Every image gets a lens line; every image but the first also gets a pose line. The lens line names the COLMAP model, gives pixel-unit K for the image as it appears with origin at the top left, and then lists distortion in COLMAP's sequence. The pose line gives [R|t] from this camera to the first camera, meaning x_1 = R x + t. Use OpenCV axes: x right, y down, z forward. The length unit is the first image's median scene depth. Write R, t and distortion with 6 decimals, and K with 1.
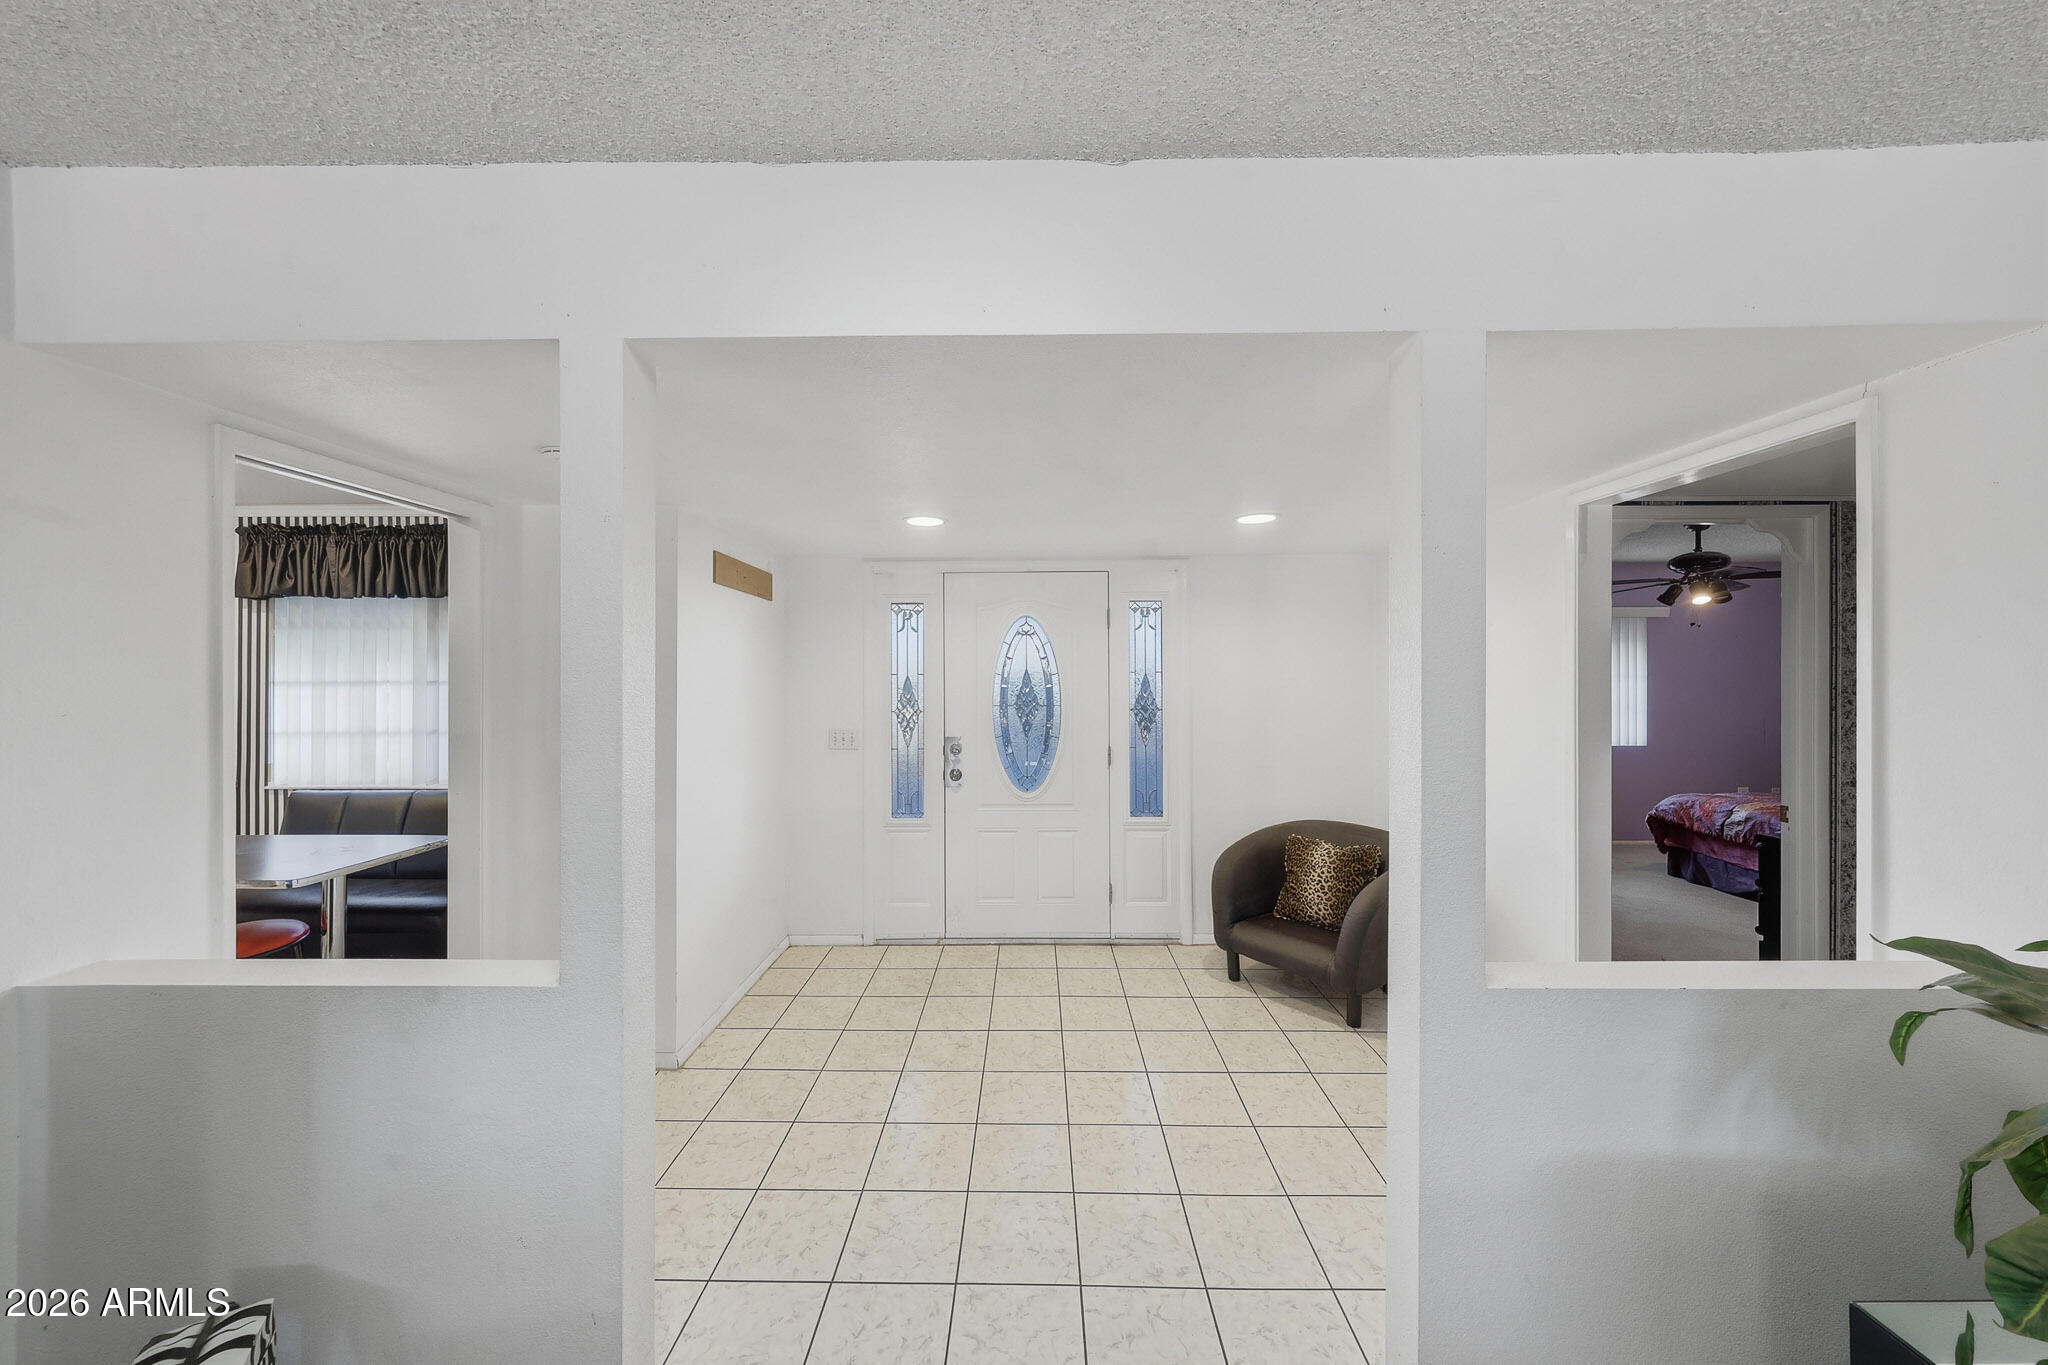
lens RADIAL K [[701.8, 0, 1021.9], [0, 701.8, 675.1], [0, 0, 1]] dist [0.003119, -0.000357]
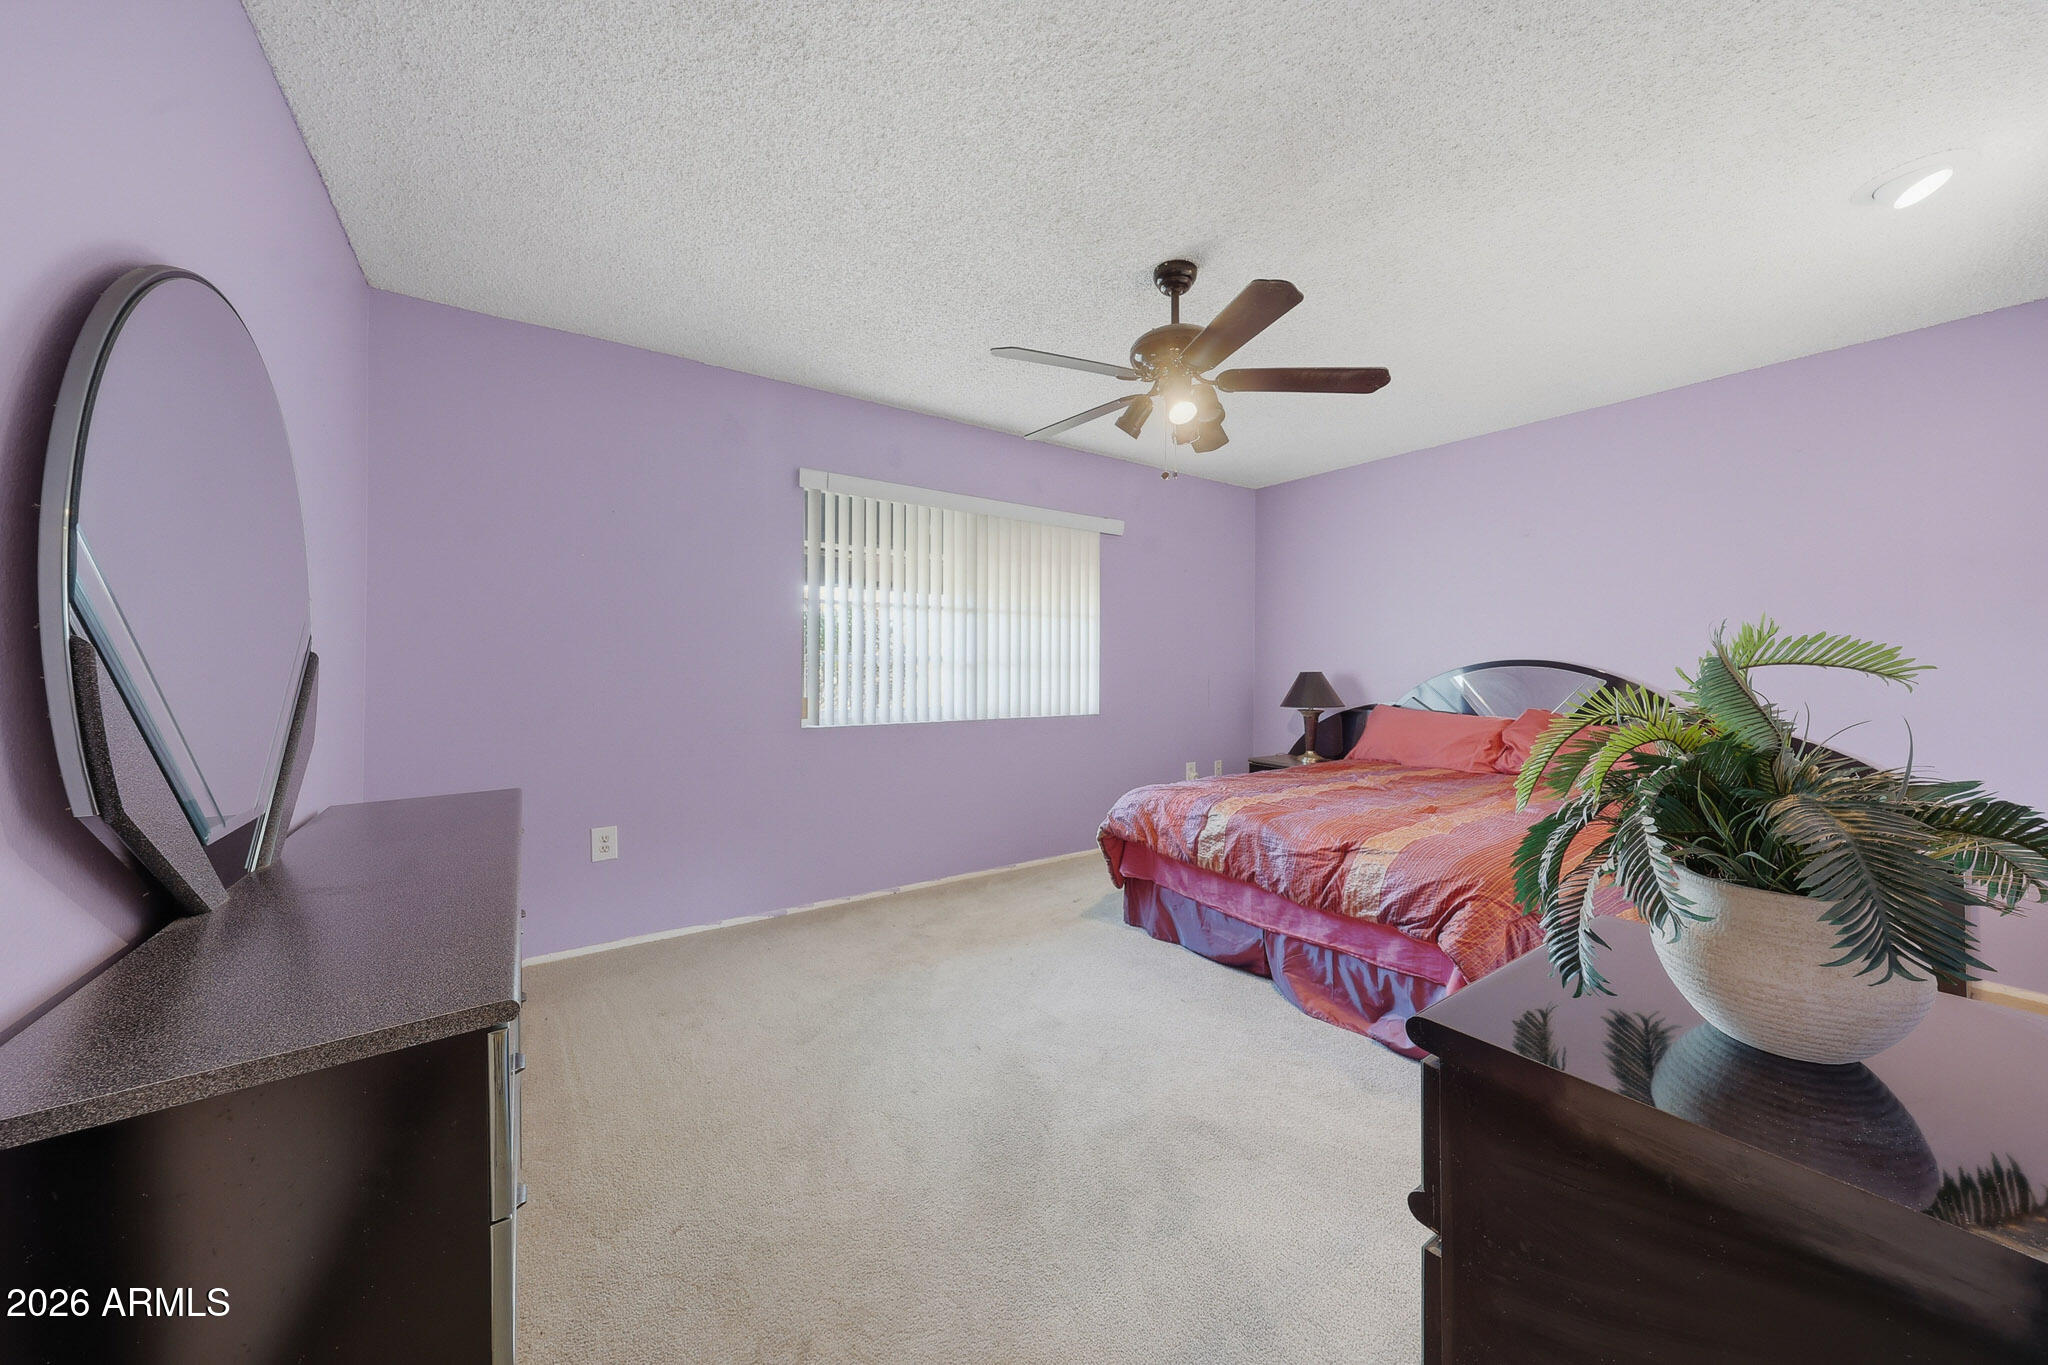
lens RADIAL K [[701.8, 0, 1025.9], [0, 701.8, 670.0], [0, 0, 1]] dist [0.003119, -0.000357]
pose [[0.811493, -0.004404, 0.584345, 0.532148], [-0.001446, 0.999953, 0.009544, 0.064619], [-0.584360, -0.008590, 0.811449, 0.600509]]
